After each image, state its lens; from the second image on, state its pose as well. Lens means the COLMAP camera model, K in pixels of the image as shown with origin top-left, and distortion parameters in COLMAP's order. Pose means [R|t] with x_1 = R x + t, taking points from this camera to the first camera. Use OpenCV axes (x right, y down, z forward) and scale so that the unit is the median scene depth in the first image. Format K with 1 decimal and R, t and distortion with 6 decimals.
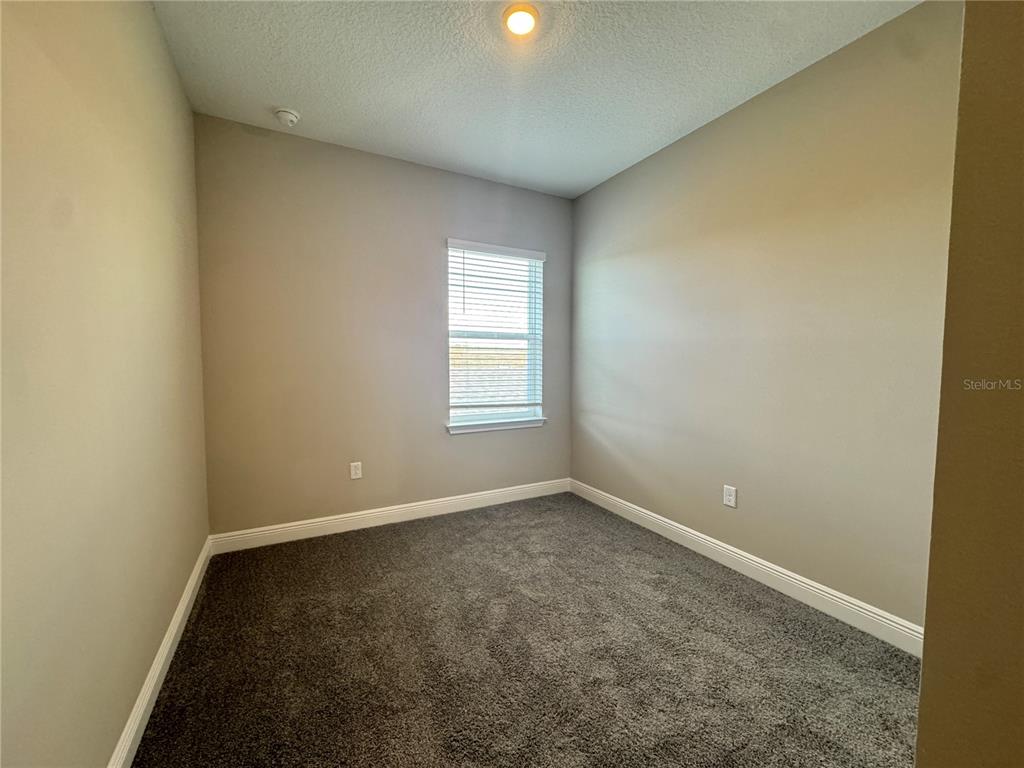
lens RADIAL K [[411.5, 0, 510.3], [0, 411.5, 382.1], [0, 0, 1]] dist [-0.001943, 0.000285]
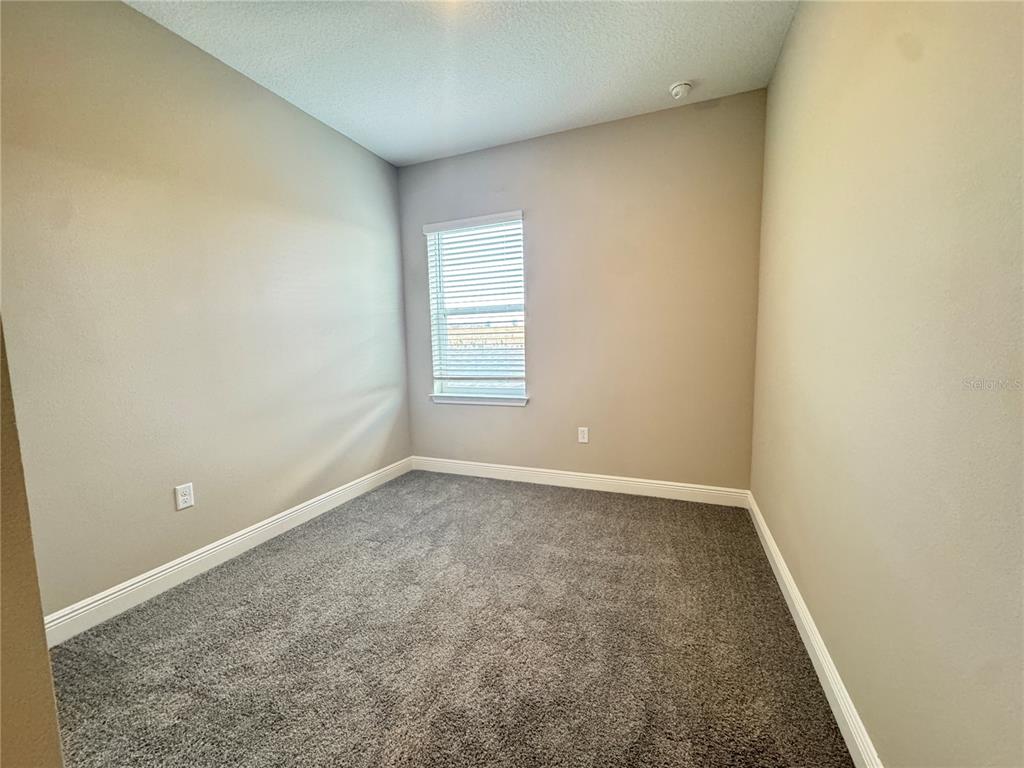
lens RADIAL K [[411.5, 0, 510.3], [0, 411.5, 382.1], [0, 0, 1]] dist [-0.001943, 0.000285]
pose [[0.638812, 0.065029, -0.766610, 0.777980], [-0.007296, 0.996889, 0.078483, -0.017479], [0.769329, -0.044543, 0.637298, 0.413709]]
